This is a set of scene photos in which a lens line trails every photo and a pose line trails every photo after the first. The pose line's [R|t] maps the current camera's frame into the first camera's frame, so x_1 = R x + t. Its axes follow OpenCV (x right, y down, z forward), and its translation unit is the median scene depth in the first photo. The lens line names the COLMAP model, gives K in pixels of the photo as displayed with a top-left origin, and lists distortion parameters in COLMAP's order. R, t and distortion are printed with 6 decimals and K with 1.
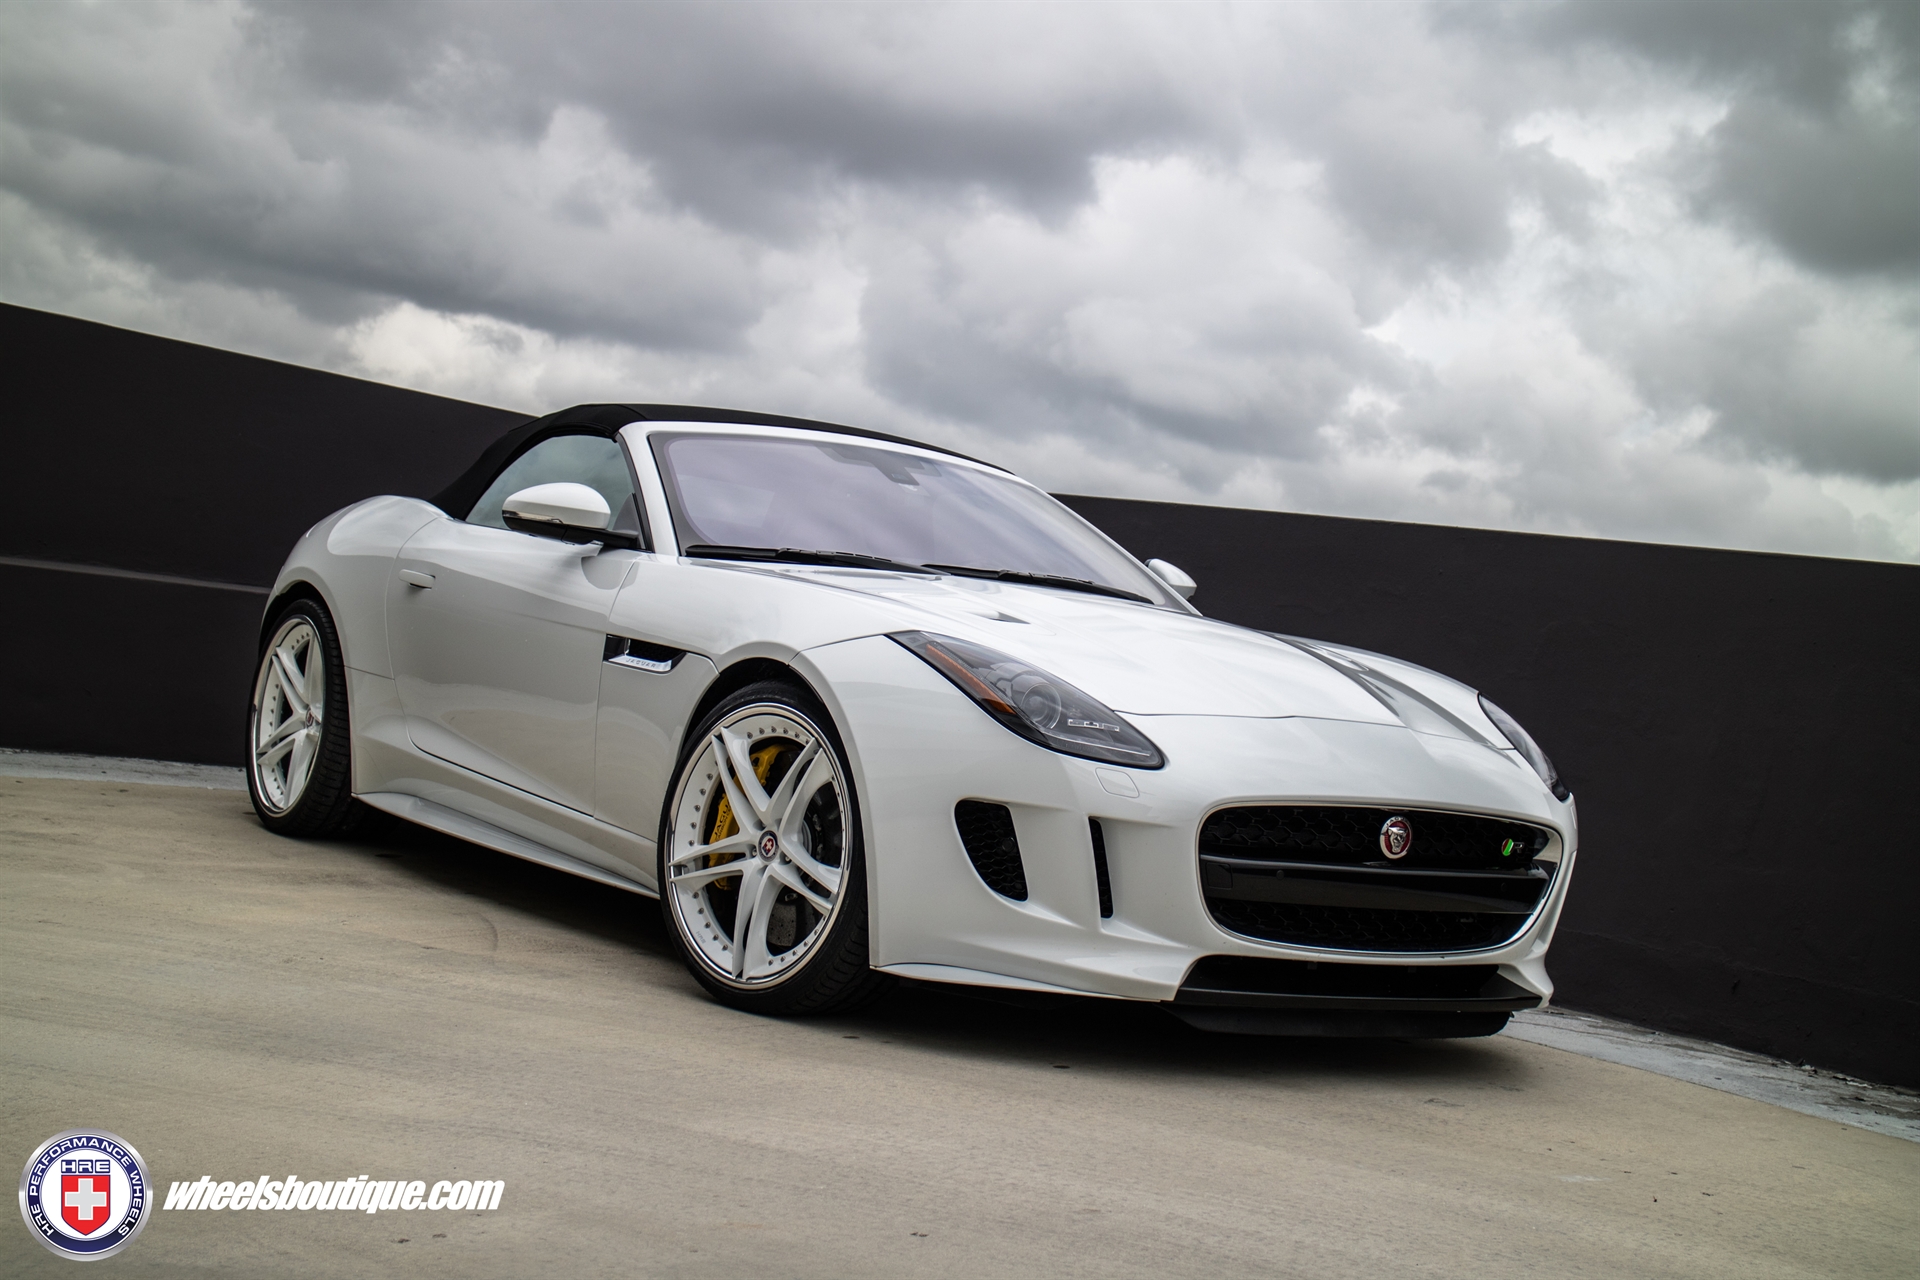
lens RADIAL K [[2785.0, 0, 960.0], [0, 2785.0, 632.1], [0, 0, 1]] dist [0.030151, 0.000000]
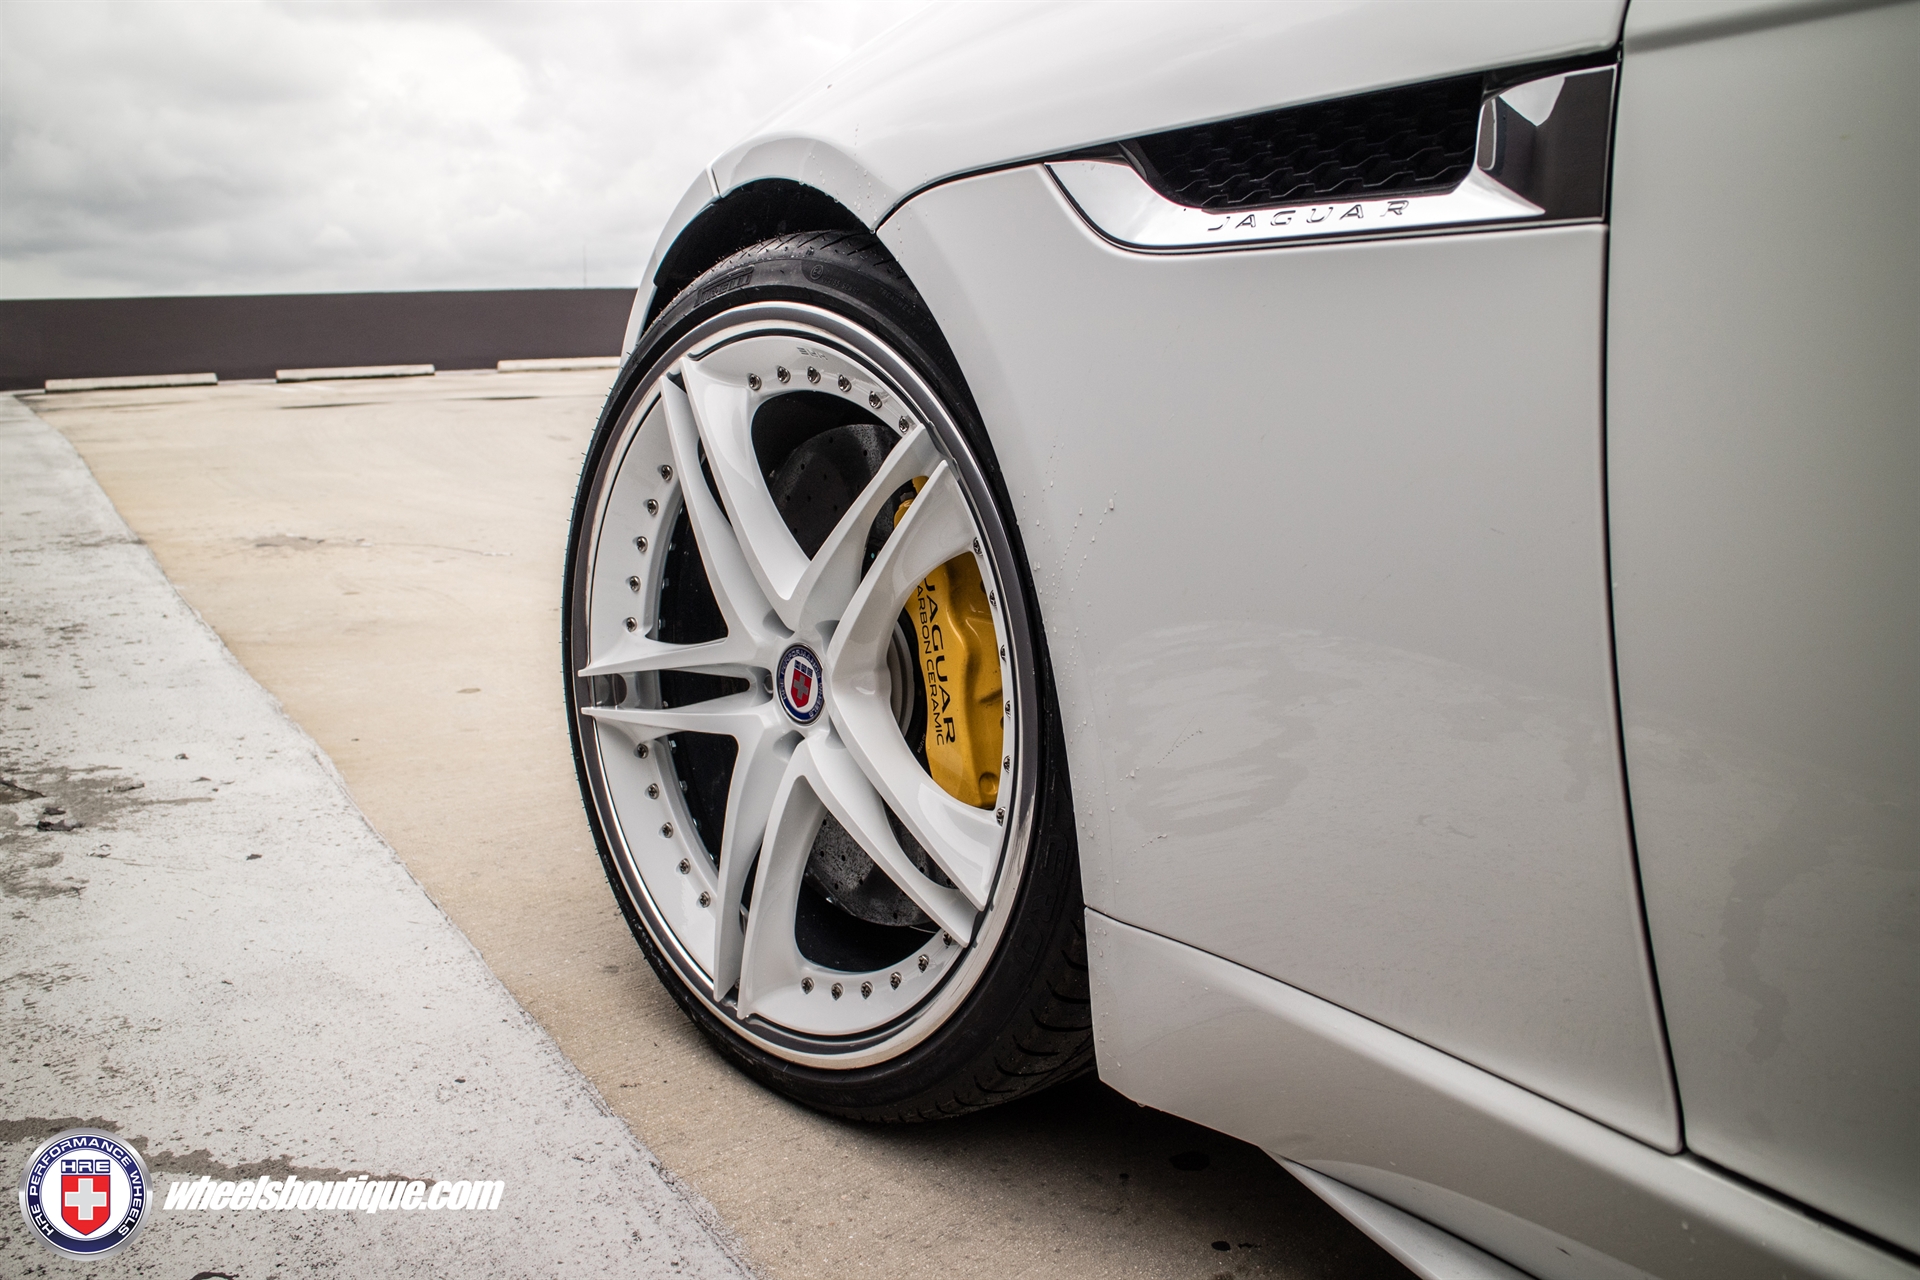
lens RADIAL K [[1610.7, 0, 951.9], [0, 1610.7, 646.2], [0, 0, 1]] dist [-0.141305, 0.083140]
pose [[0.998949, 0.028385, -0.035976, -0.040100], [-0.016346, 0.954136, 0.298928, 0.006125], [0.042811, -0.298026, 0.953597, 0.785276]]
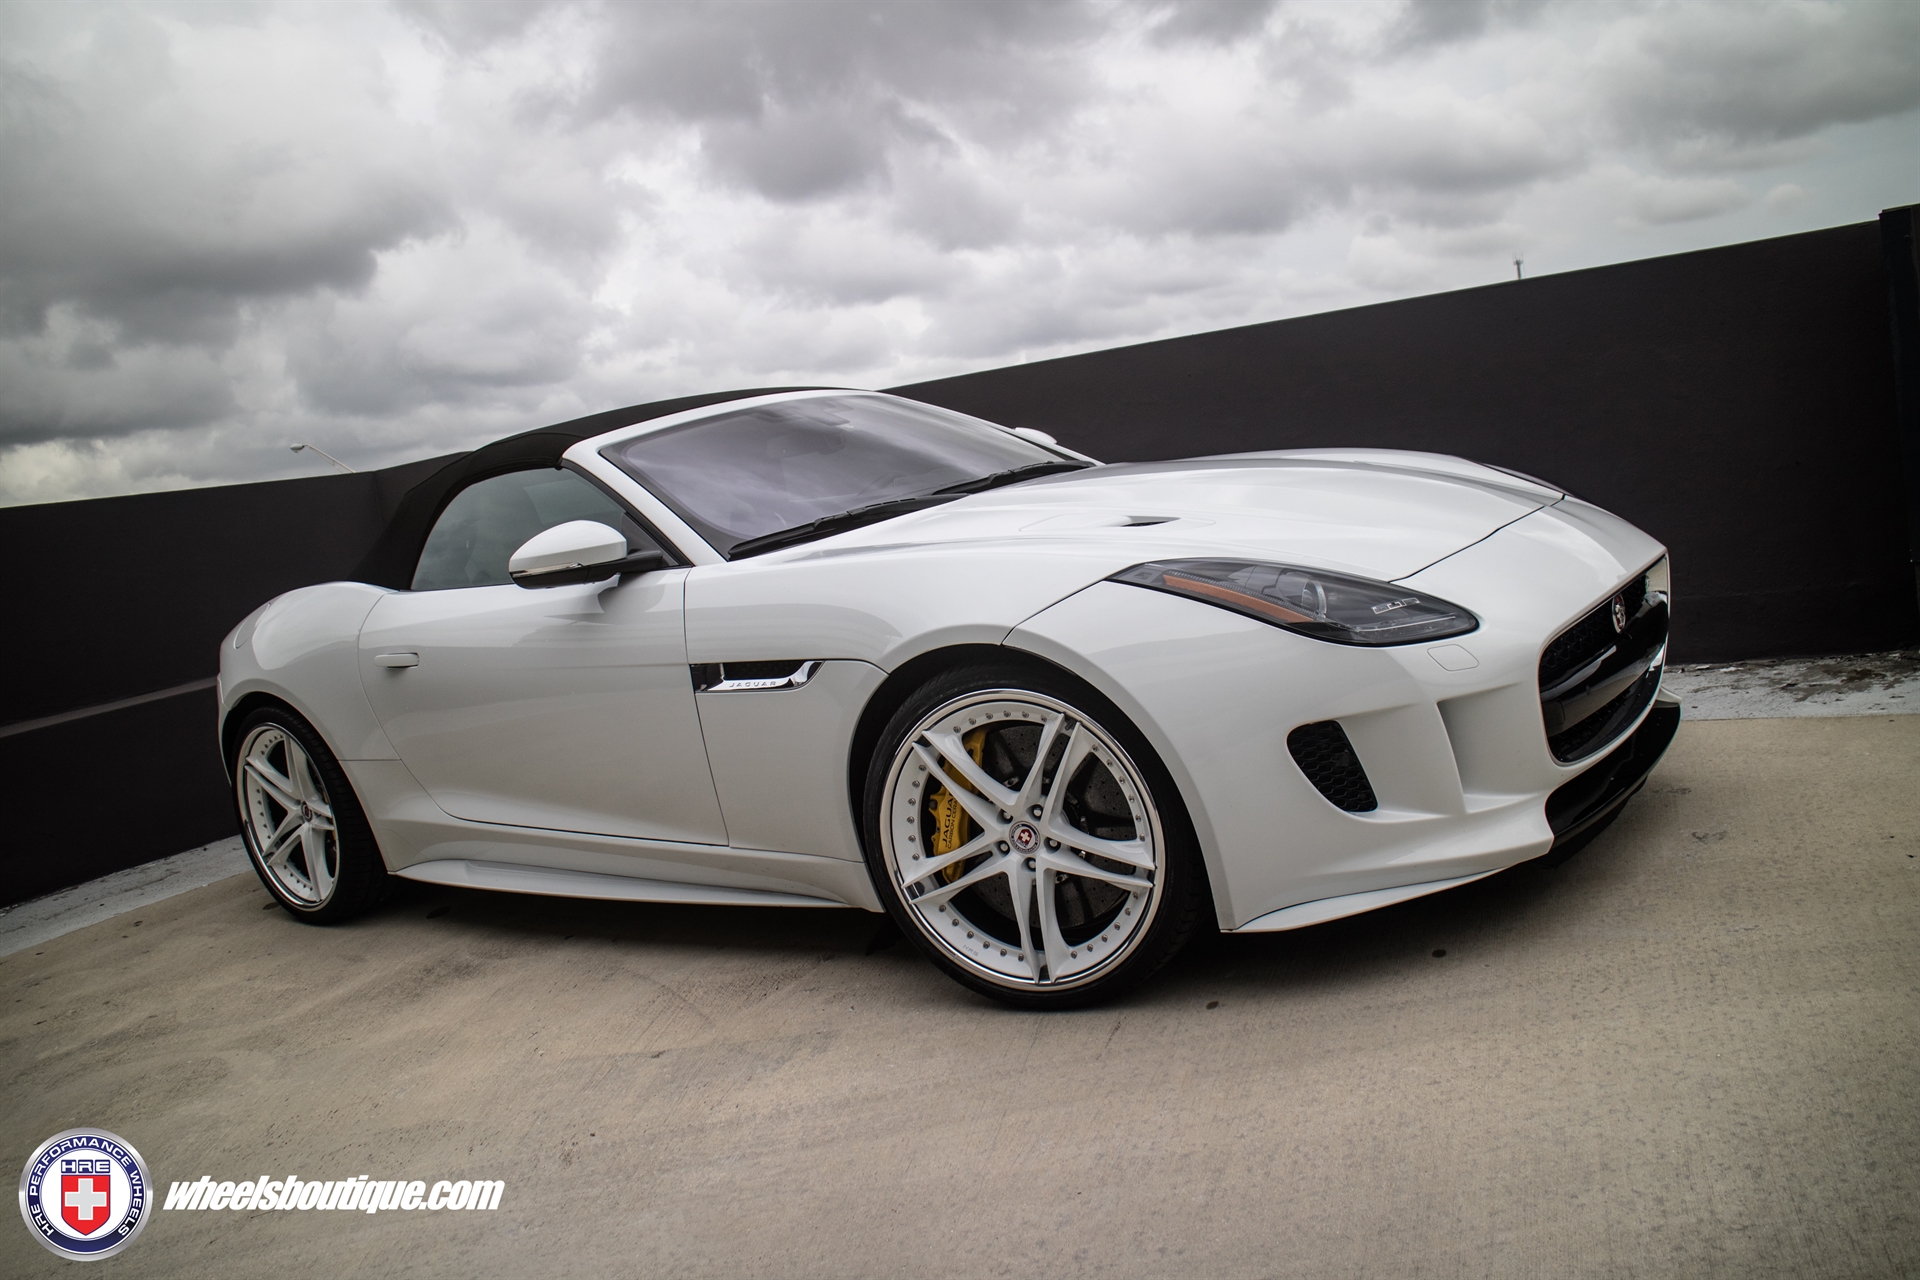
lens RADIAL K [[1610.7, 0, 964.4], [0, 1610.7, 642.8], [0, 0, 1]] dist [-0.141305, 0.083140]
pose [[0.905225, -0.324034, 0.274899, -0.208791], [0.289038, 0.943743, 0.160643, -0.073158], [-0.311487, -0.065962, 0.947958, 0.504869]]
